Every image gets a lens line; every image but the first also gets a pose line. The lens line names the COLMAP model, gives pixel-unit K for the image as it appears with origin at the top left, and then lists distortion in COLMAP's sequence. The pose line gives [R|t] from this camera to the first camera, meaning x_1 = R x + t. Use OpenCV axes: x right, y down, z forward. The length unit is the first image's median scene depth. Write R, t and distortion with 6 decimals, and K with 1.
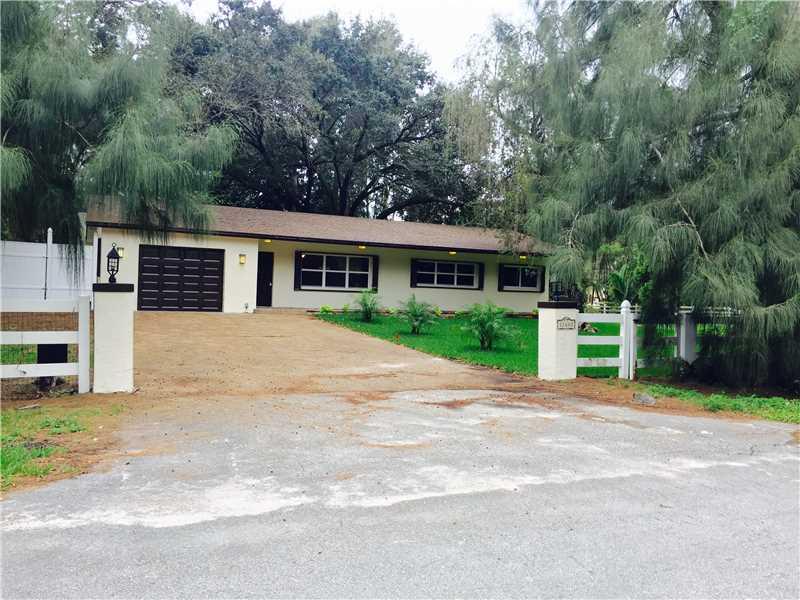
lens RADIAL K [[686.1, 0, 400.0], [0, 686.1, 300.0], [0, 0, 1]] dist [0.090967, -0.147200]
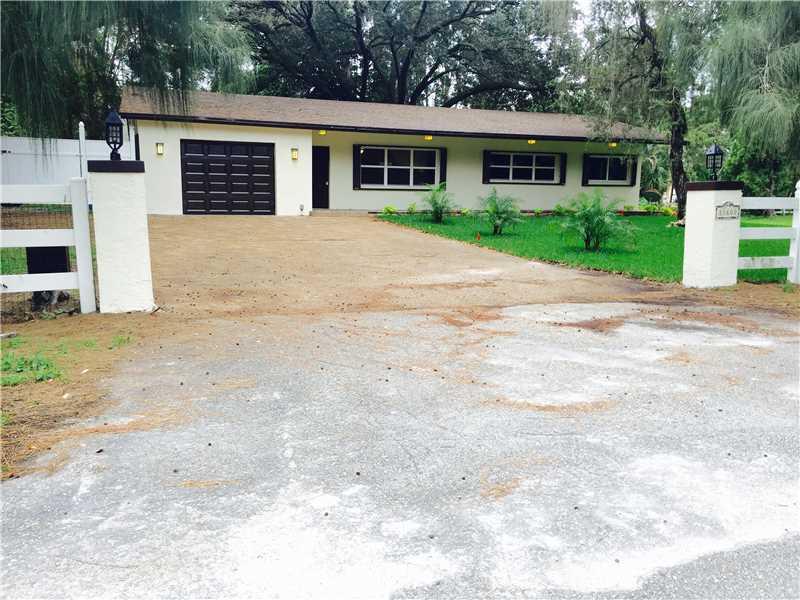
lens RADIAL K [[686.1, 0, 400.0], [0, 686.1, 300.0], [0, 0, 1]] dist [0.090967, -0.147200]
pose [[0.996653, -0.010492, -0.081075, -0.026537], [0.021313, 0.990780, 0.133794, 0.011558], [0.078923, -0.135074, 0.987687, 0.121106]]
